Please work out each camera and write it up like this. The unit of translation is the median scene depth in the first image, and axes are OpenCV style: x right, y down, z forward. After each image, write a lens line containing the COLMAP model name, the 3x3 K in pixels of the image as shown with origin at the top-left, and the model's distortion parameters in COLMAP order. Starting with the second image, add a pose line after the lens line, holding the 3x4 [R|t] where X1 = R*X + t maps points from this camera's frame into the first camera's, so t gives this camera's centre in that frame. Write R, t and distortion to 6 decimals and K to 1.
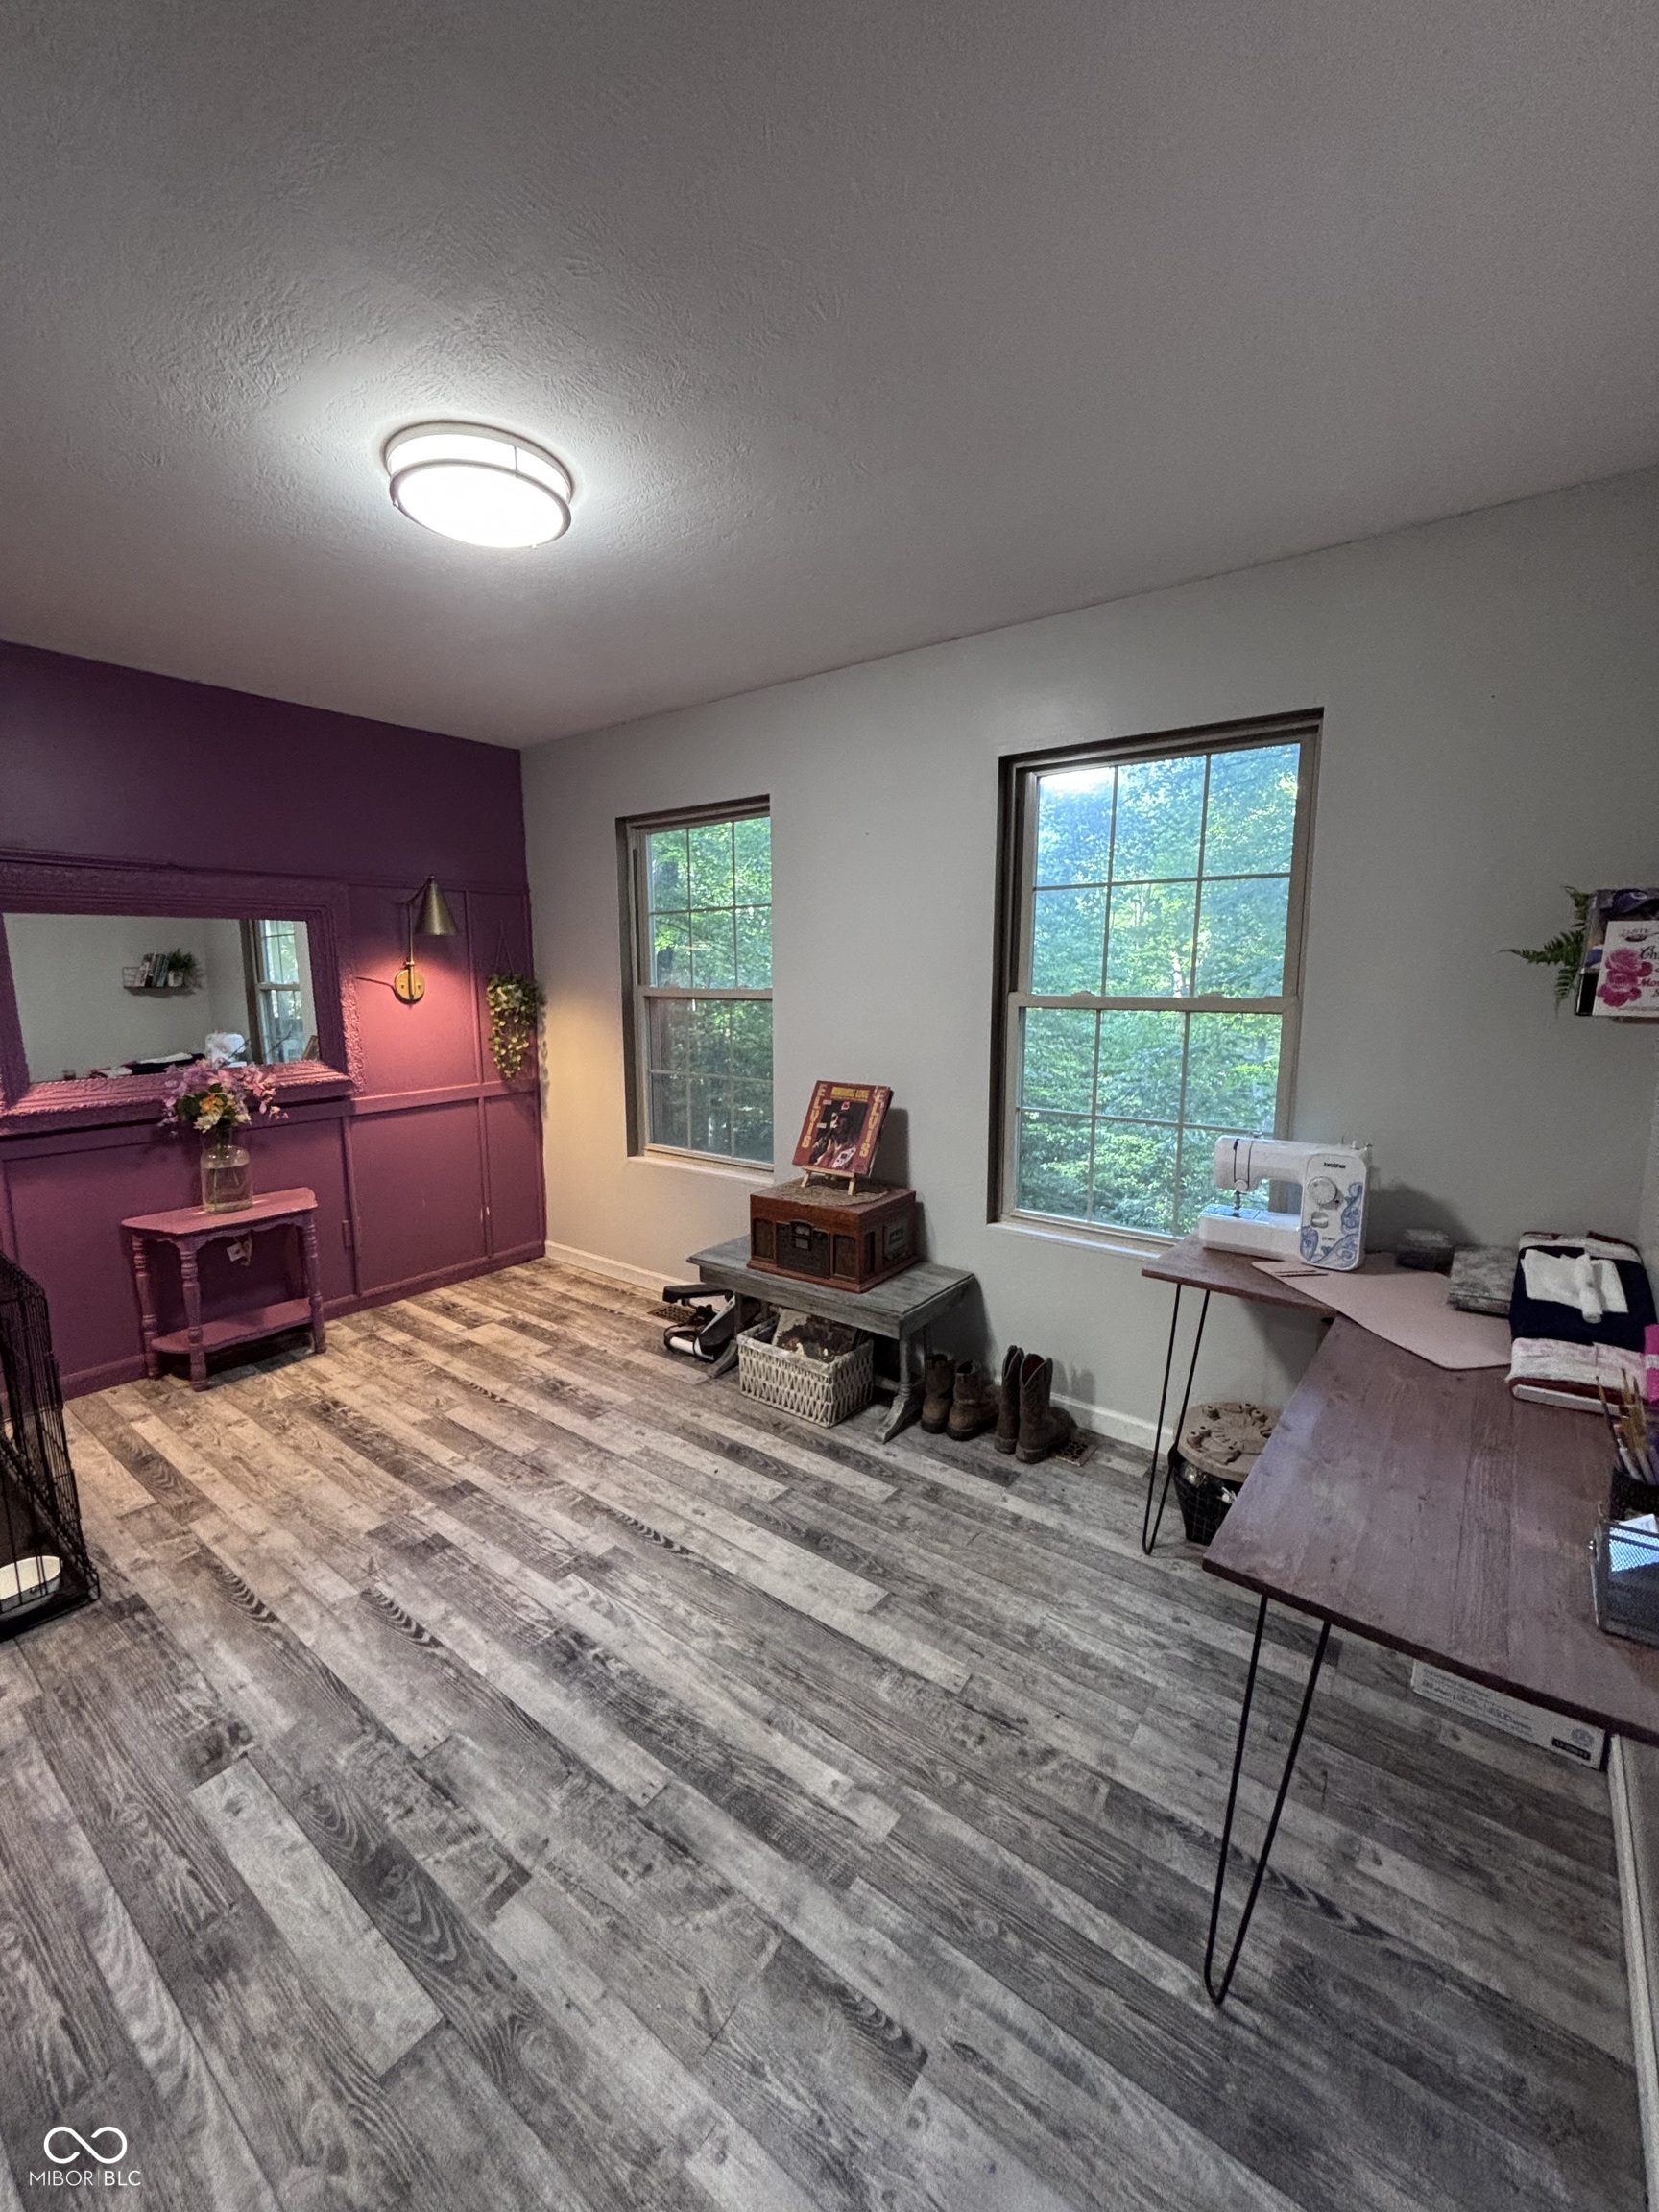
lens RADIAL K [[895.6, 0, 826.7], [0, 895.6, 1113.4], [0, 0, 1]] dist [-0.000327, 0.002500]
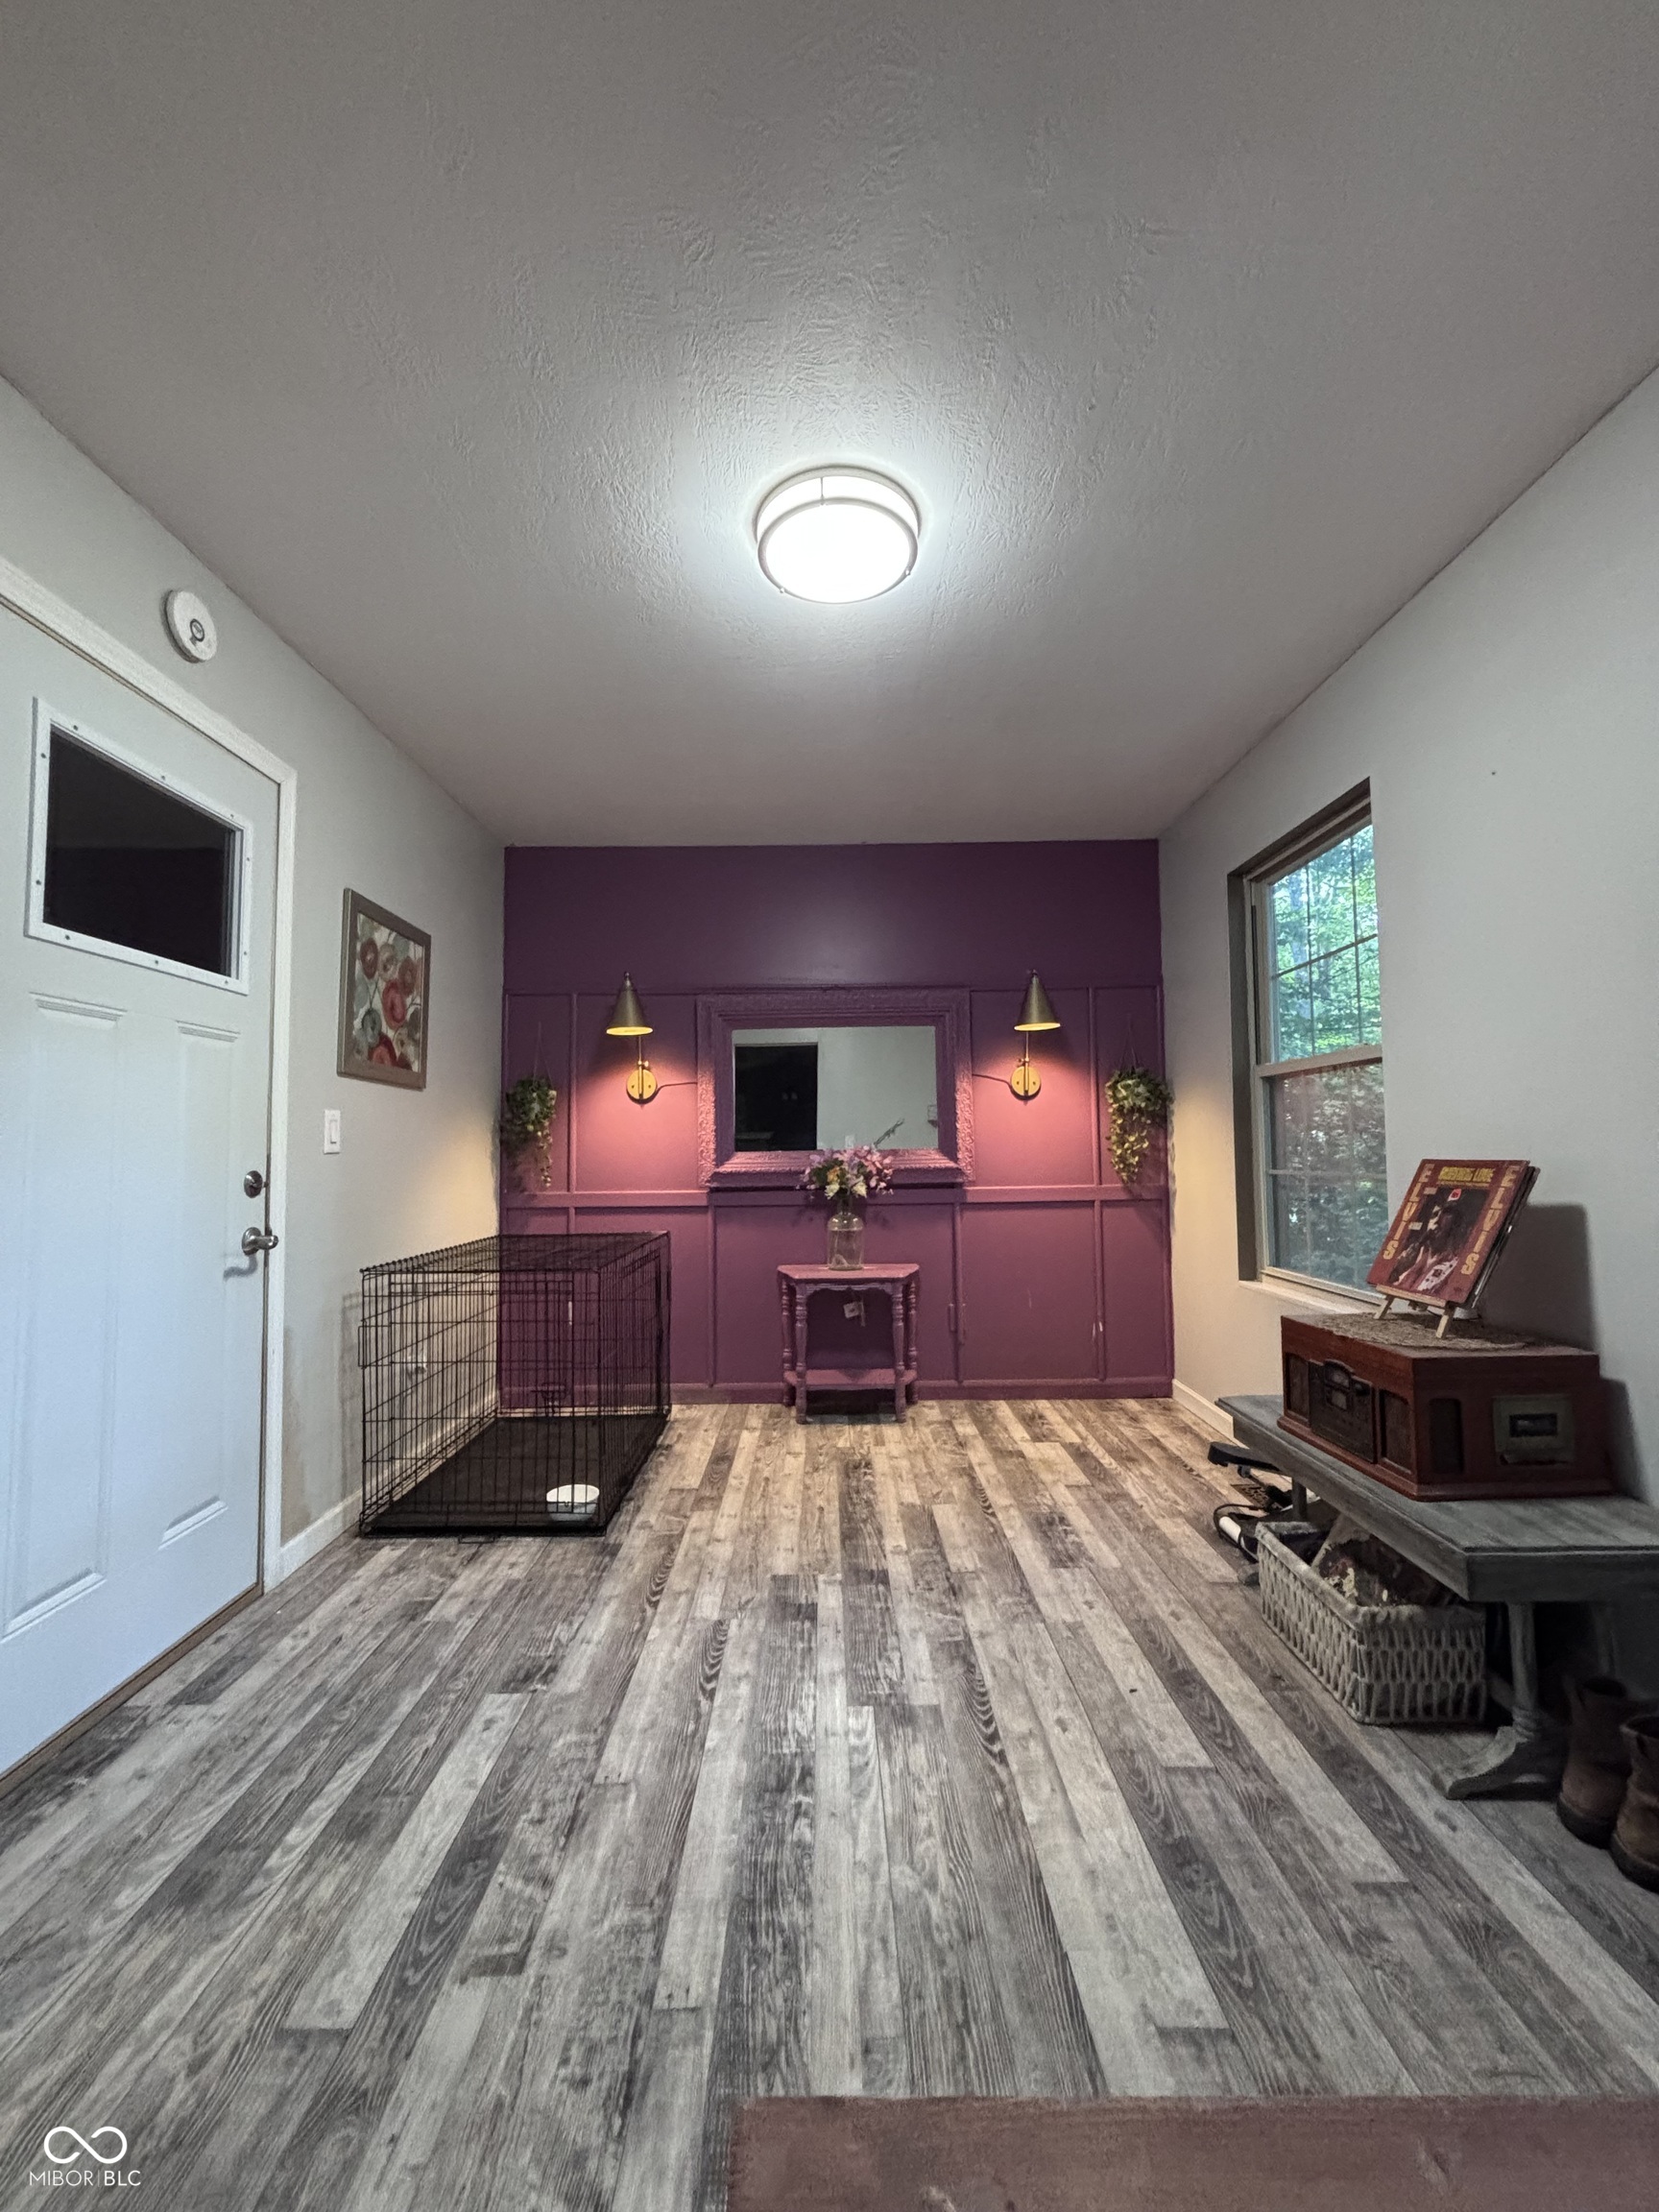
lens RADIAL K [[895.6, 0, 825.3], [0, 895.6, 1108.8], [0, 0, 1]] dist [-0.000327, 0.002500]
pose [[0.613190, -0.037795, -0.789031, 0.269253], [-0.118280, 0.983201, -0.139017, 0.077171], [0.781030, 0.178571, 0.598419, 0.299072]]
